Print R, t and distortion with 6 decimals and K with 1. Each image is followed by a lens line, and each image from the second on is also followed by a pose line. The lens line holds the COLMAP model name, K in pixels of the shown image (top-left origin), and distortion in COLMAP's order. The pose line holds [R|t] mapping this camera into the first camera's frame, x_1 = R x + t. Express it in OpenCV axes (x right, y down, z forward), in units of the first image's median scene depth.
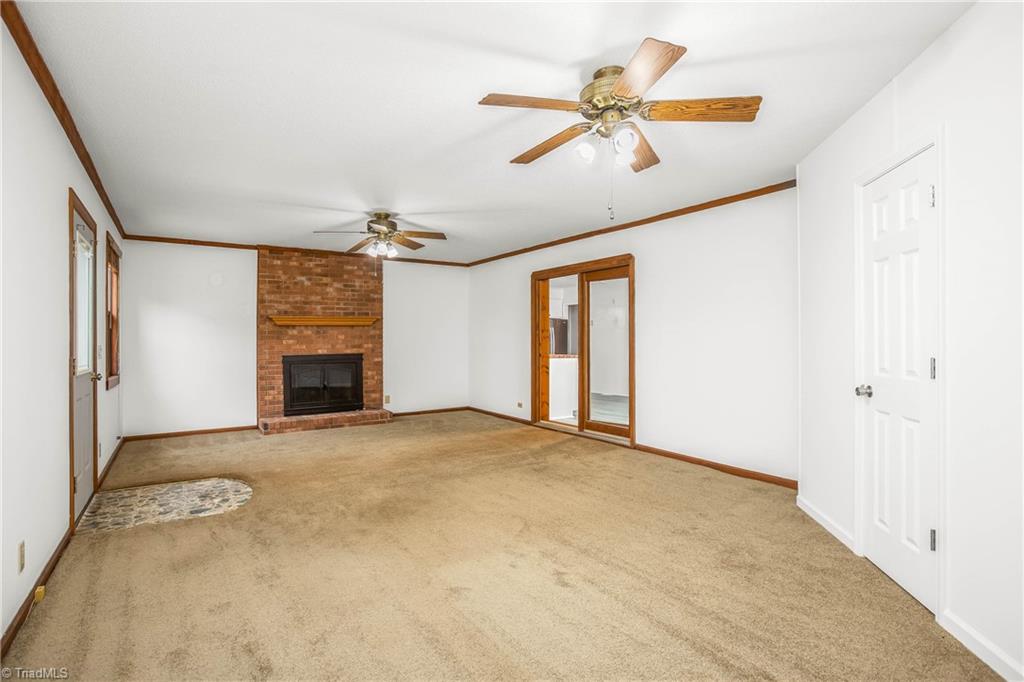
lens RADIAL K [[515.0, 0, 512.0], [0, 515.0, 341.0], [0, 0, 1]] dist [-0.002135, -0.000107]
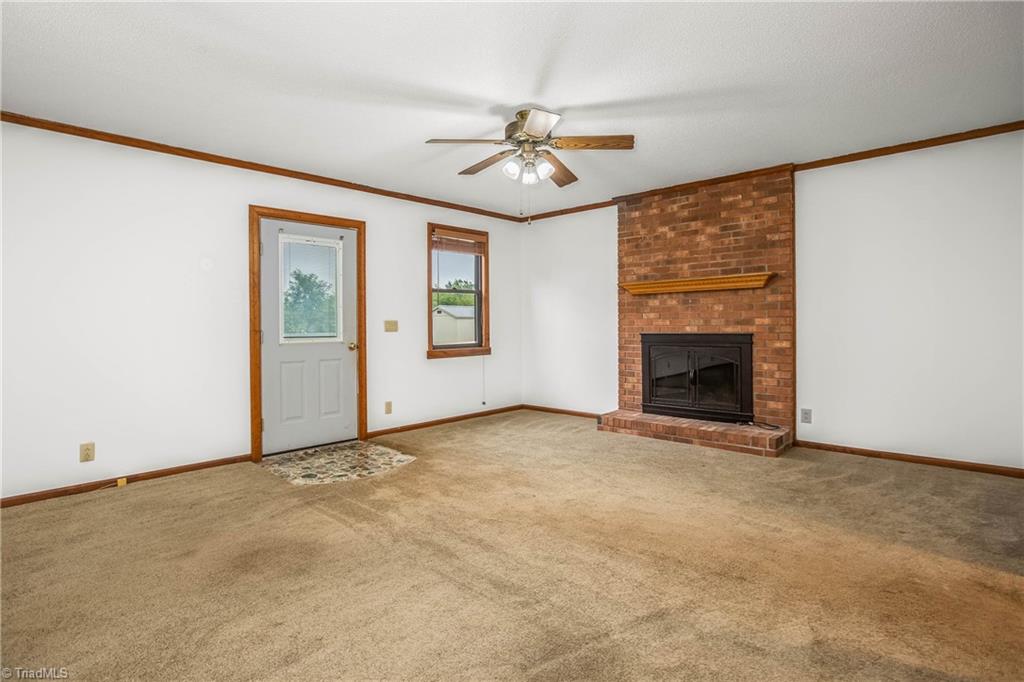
lens RADIAL K [[528.6, 0, 495.9], [0, 528.6, 320.3], [0, 0, 1]] dist [-0.020716, 0.000027]
pose [[0.210532, 0.000253, -0.977587, 0.275883], [0.005751, 0.999982, 0.001498, 0.005954], [0.977570, -0.005937, 0.210527, 0.602671]]
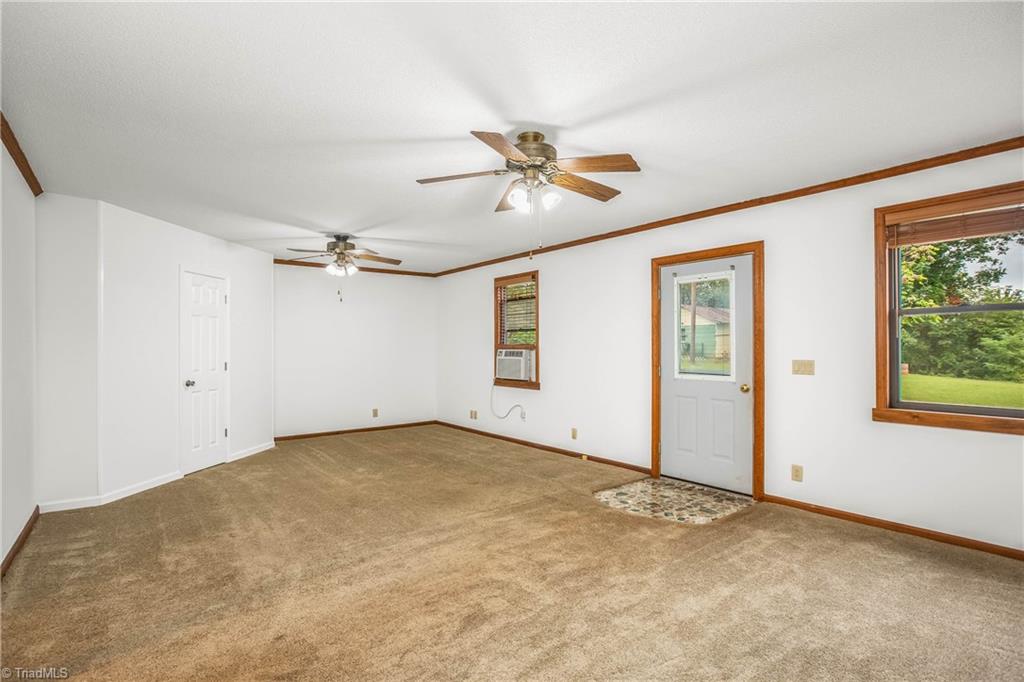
lens RADIAL K [[515.0, 0, 512.0], [0, 515.0, 341.0], [0, 0, 1]] dist [-0.002135, -0.000107]
pose [[-0.997061, -0.003503, -0.076535, -0.136344], [-0.002471, 0.999905, -0.013569, -0.005377], [0.076575, -0.013340, -0.996975, 1.144703]]
